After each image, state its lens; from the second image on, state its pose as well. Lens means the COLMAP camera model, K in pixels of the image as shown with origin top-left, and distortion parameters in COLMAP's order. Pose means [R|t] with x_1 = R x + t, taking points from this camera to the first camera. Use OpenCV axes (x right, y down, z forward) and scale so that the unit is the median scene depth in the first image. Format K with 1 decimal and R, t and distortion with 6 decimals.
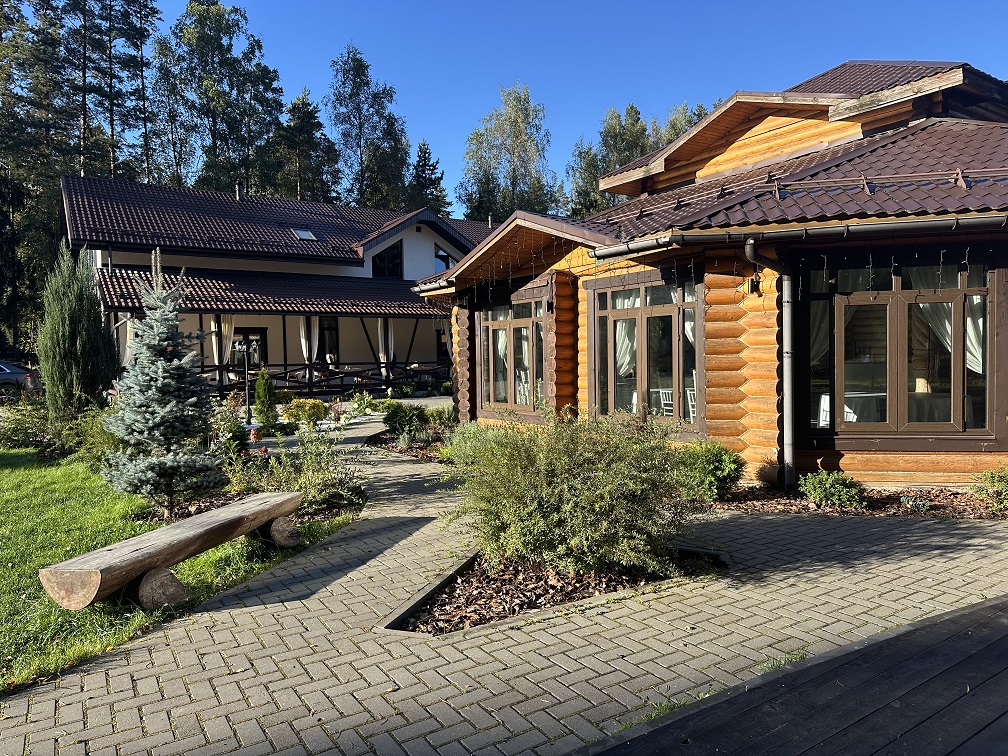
lens RADIAL K [[709.0, 0, 507.4], [0, 709.0, 383.6], [0, 0, 1]] dist [0.053816, -0.059701]
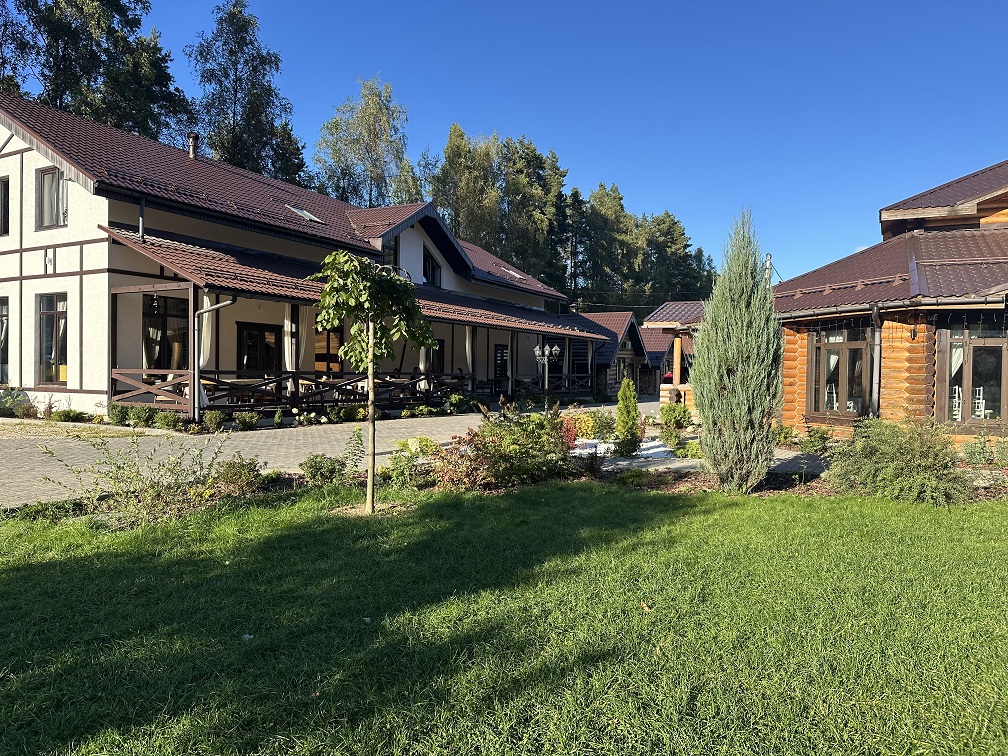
lens RADIAL K [[709.0, 0, 505.6], [0, 709.0, 379.5], [0, 0, 1]] dist [0.053816, -0.059701]
pose [[0.883361, 0.024182, 0.468068, -1.183311], [-0.011255, 0.999475, -0.030395, 0.009276], [-0.468557, 0.021581, 0.883169, 0.429835]]
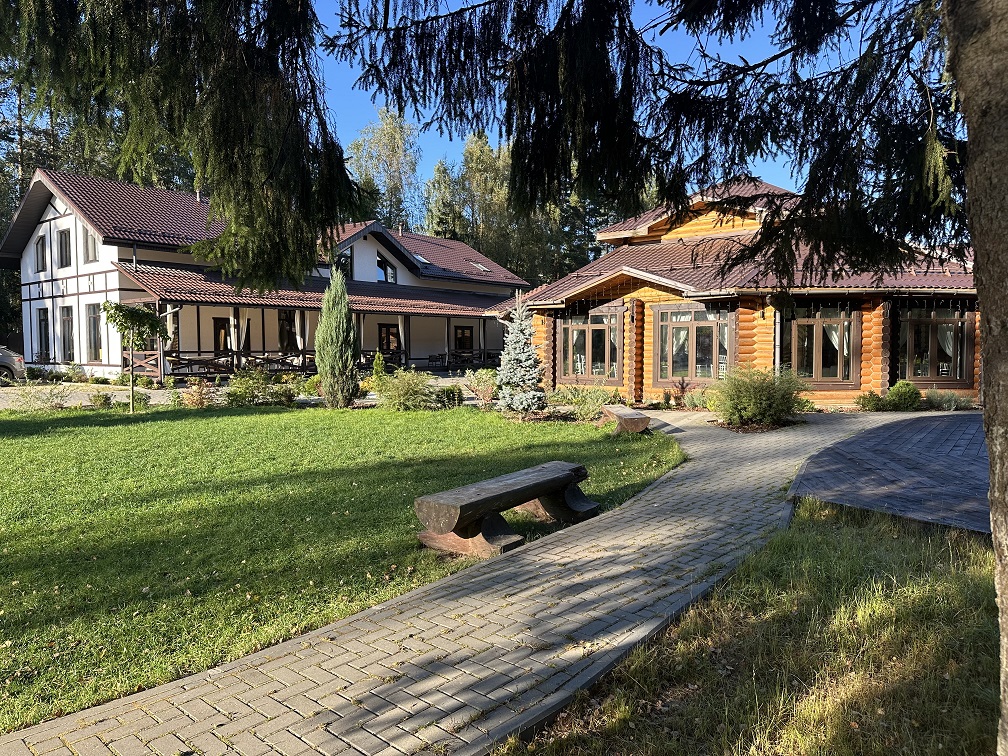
lens RADIAL K [[709.0, 0, 508.2], [0, 709.0, 381.8], [0, 0, 1]] dist [0.053816, -0.059701]
pose [[0.949965, -0.002571, 0.312345, -0.727630], [-0.000136, 0.999963, 0.008643, 0.033087], [-0.312355, -0.008253, 0.949930, -0.557927]]
